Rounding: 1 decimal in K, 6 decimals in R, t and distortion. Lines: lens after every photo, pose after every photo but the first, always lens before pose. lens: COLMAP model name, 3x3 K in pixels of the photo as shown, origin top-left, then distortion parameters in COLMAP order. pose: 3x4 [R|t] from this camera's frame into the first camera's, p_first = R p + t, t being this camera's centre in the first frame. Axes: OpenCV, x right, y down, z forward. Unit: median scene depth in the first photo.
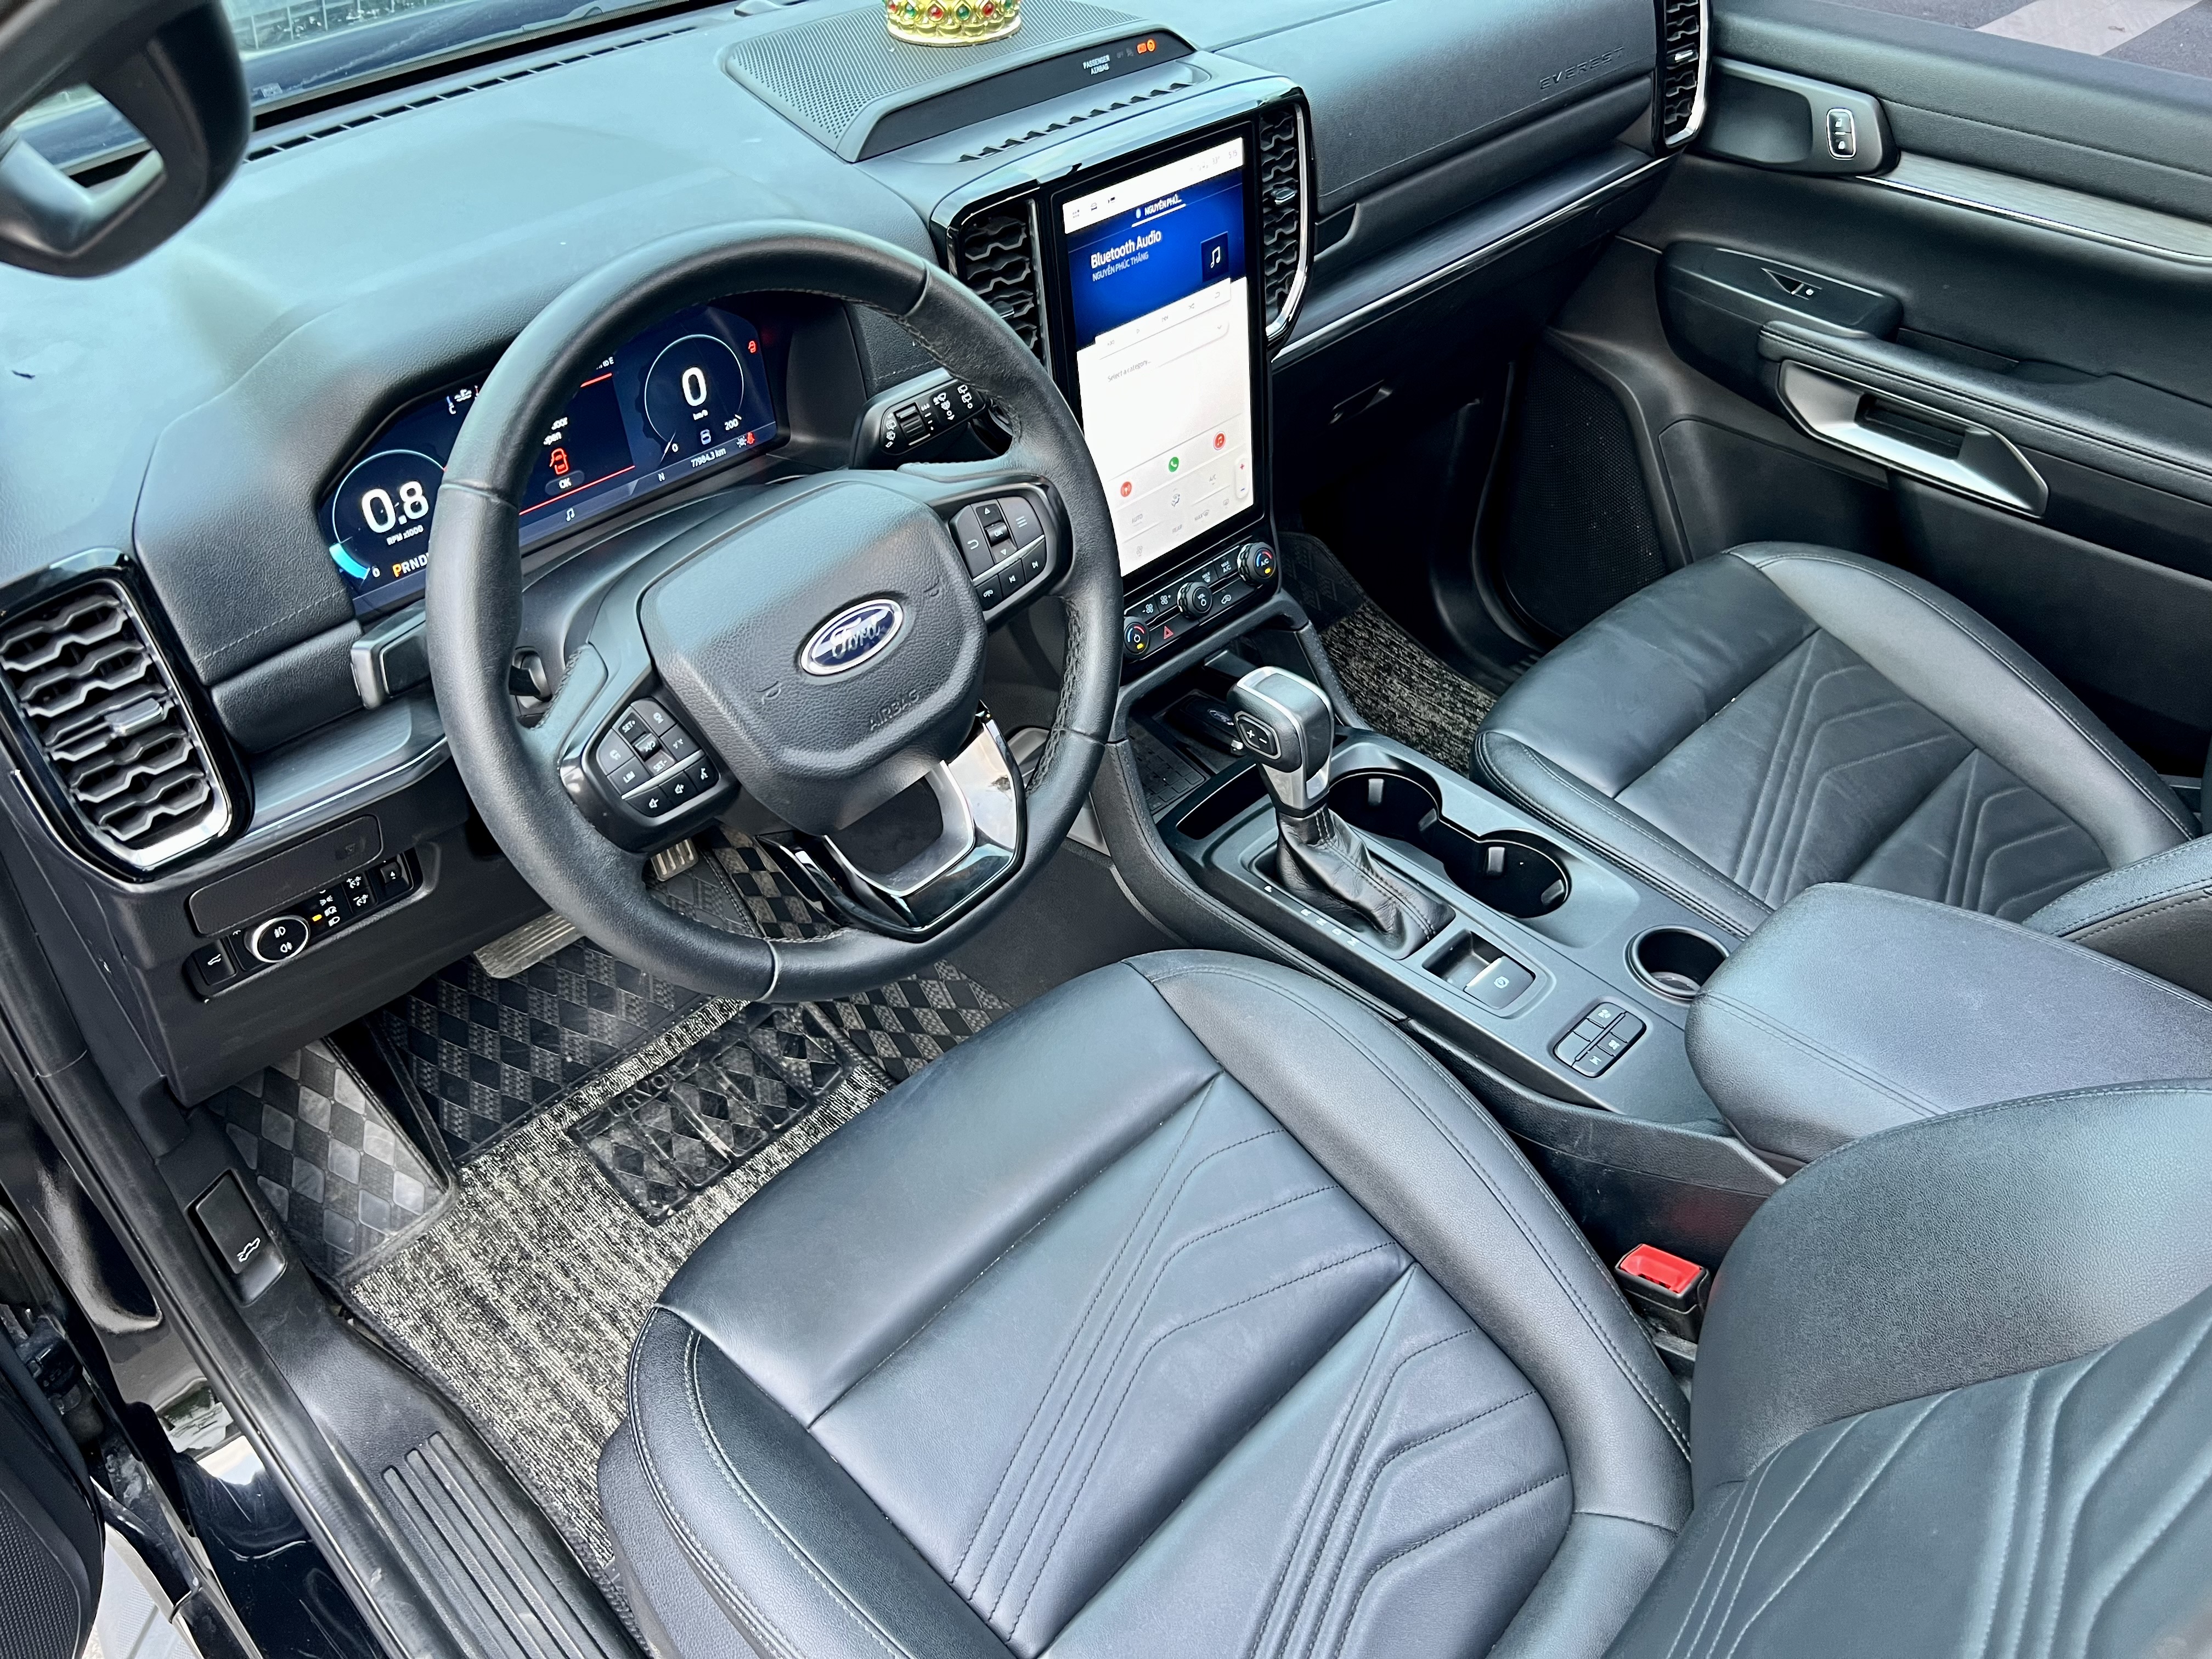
lens RADIAL K [[1643.9, 0, 1540.5], [0, 1643.9, 757.8], [0, 0, 1]] dist [0.225975, -0.253577]
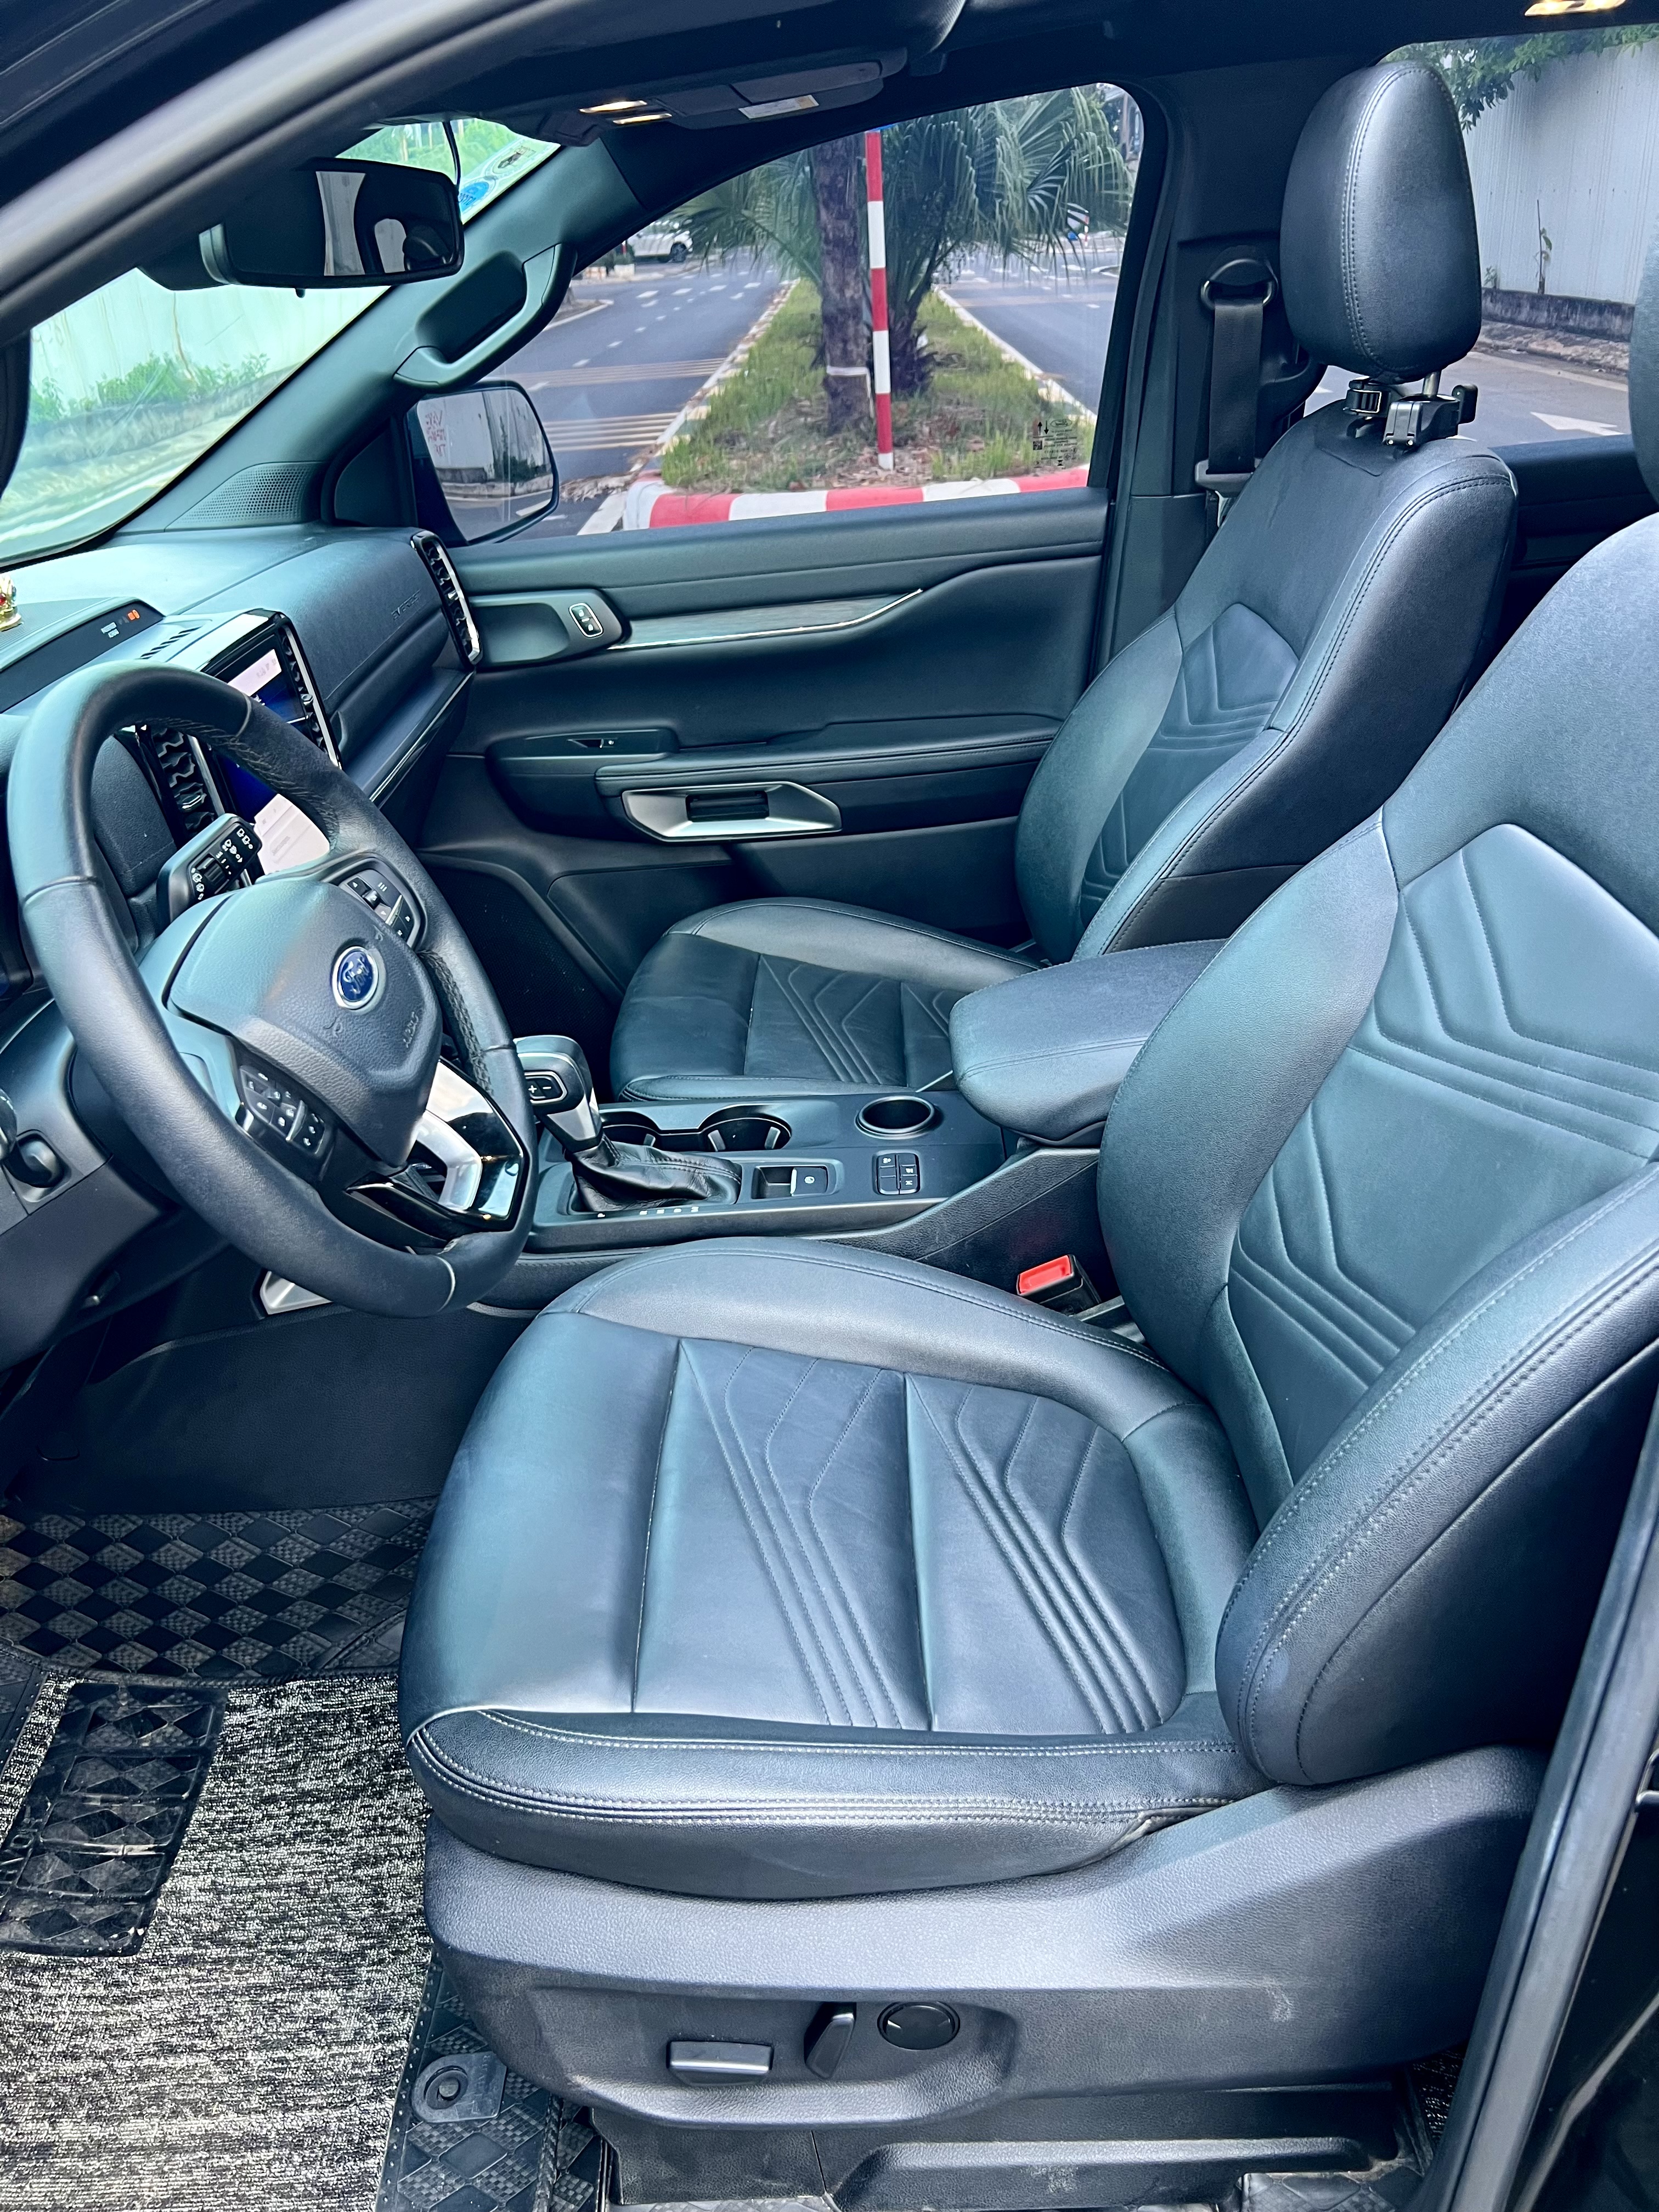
lens RADIAL K [[1643.9, 0, 838.9], [0, 1643.9, 1155.9], [0, 0, 1]] dist [0.225975, -0.253577]
pose [[0.715351, -0.396763, 0.575198, -0.596862], [0.541608, 0.834941, -0.097647, 0.213814], [-0.441513, 0.381384, 0.812165, 0.004870]]
